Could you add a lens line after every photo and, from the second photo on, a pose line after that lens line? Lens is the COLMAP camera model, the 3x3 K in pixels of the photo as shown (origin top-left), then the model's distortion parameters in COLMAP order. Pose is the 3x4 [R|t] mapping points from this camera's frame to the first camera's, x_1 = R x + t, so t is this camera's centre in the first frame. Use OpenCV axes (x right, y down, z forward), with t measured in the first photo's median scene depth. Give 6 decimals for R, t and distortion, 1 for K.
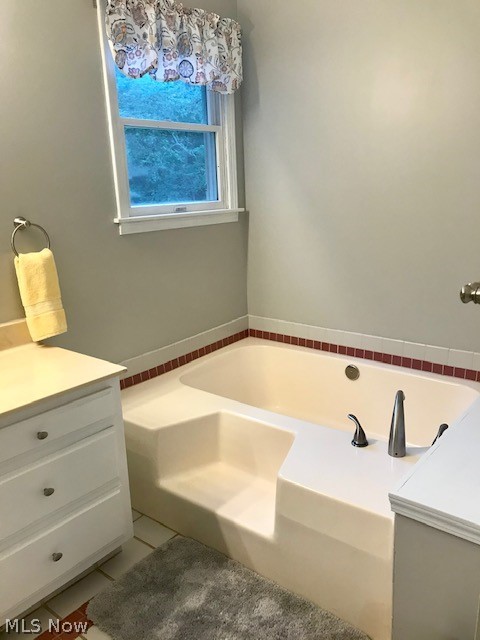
lens RADIAL K [[526.6, 0, 240.0], [0, 526.6, 318.6], [0, 0, 1]] dist [0.046877, -0.057003]
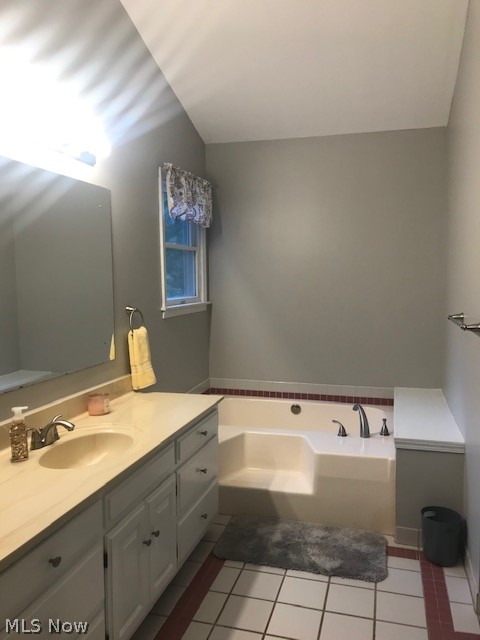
lens RADIAL K [[526.6, 0, 240.3], [0, 526.6, 321.2], [0, 0, 1]] dist [0.046877, -0.057003]
pose [[0.919092, -0.006942, 0.393982, -0.632599], [0.075366, 0.984483, -0.158469, 0.098905], [-0.386768, 0.175340, 0.905354, -0.414533]]
